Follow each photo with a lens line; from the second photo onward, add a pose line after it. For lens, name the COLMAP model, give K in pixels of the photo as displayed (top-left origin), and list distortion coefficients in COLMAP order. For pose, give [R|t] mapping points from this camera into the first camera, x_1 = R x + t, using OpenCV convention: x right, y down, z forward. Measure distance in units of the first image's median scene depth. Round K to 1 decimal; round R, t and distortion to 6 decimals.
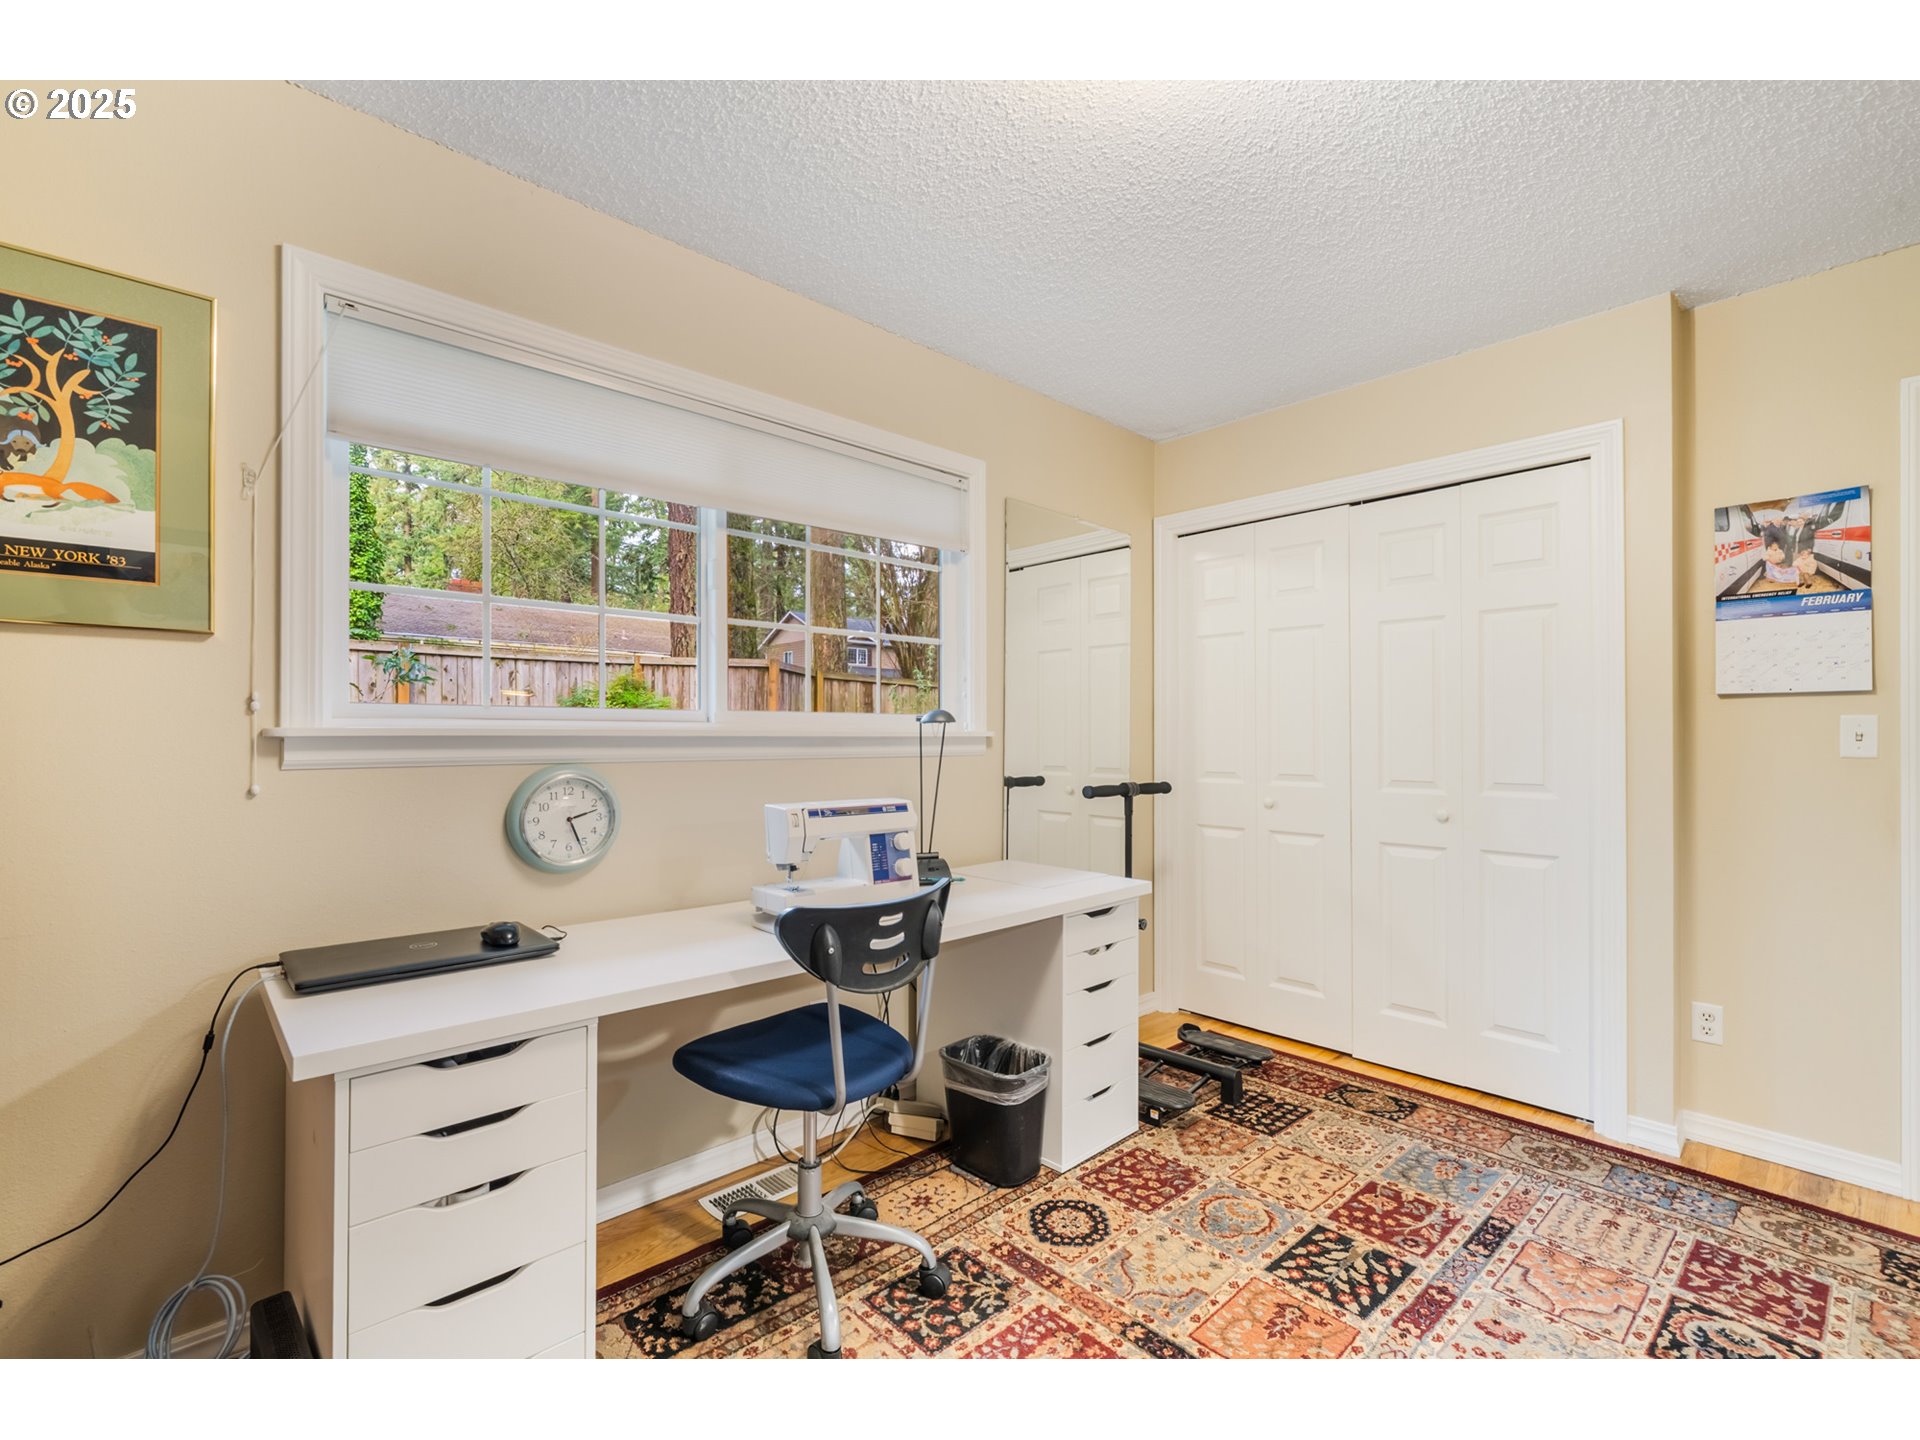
lens RADIAL K [[848.1, 0, 958.6], [0, 848.1, 731.0], [0, 0, 1]] dist [0.000101, 0.000430]
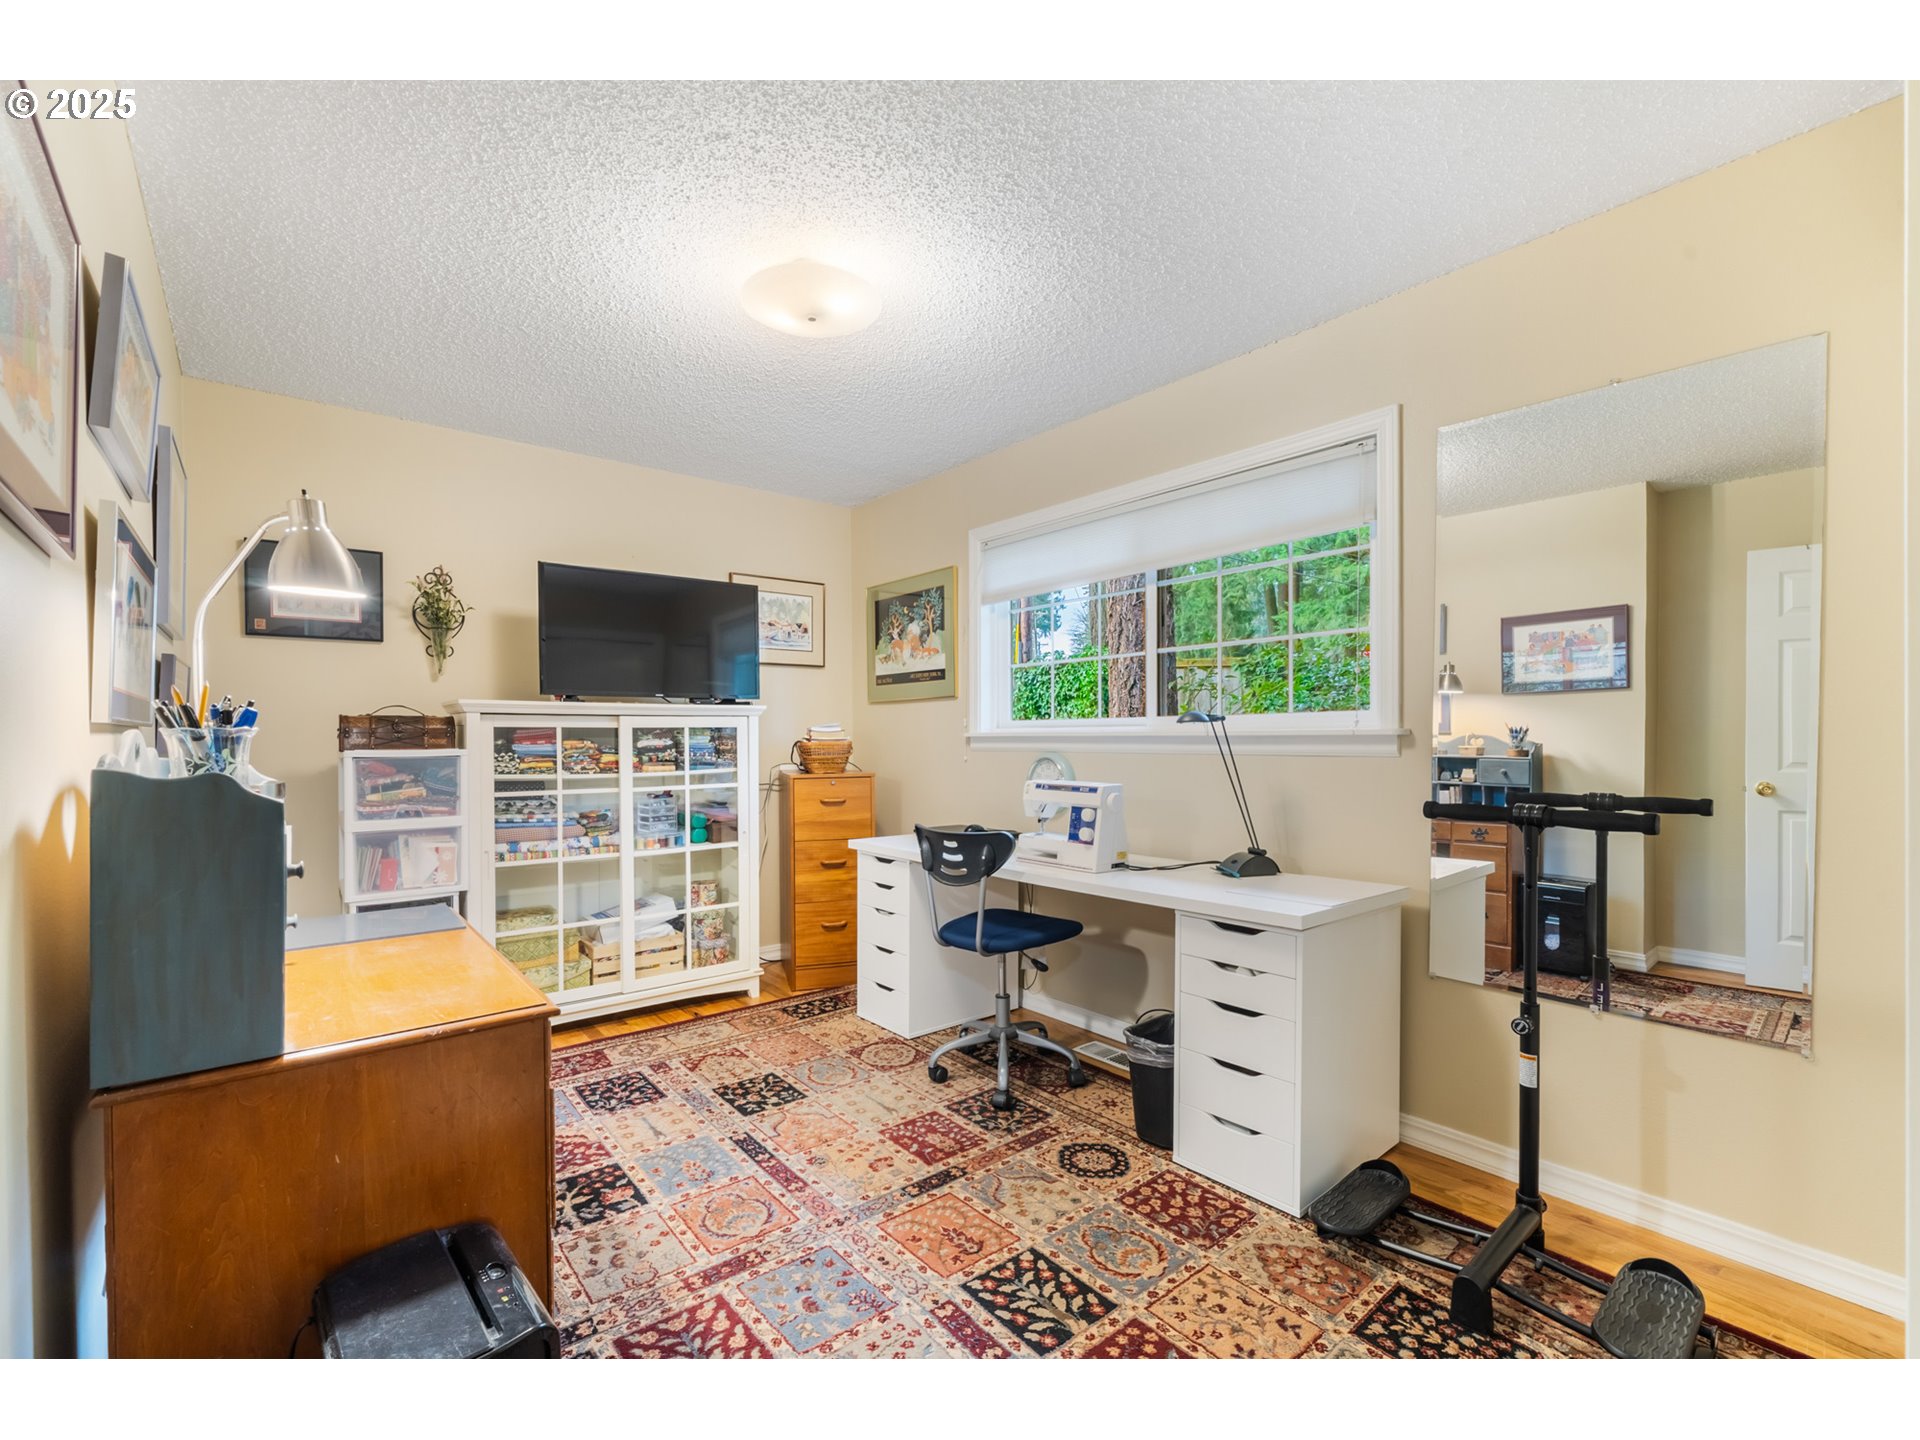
lens RADIAL K [[858.2, 0, 969.9], [0, 858.2, 739.2], [0, 0, 1]] dist [-0.000274, -0.000225]
pose [[-0.058742, 0.002011, -0.998271, 1.368828], [0.007954, 0.999967, 0.001546, 0.009087], [0.998242, -0.007849, -0.058756, 0.958575]]
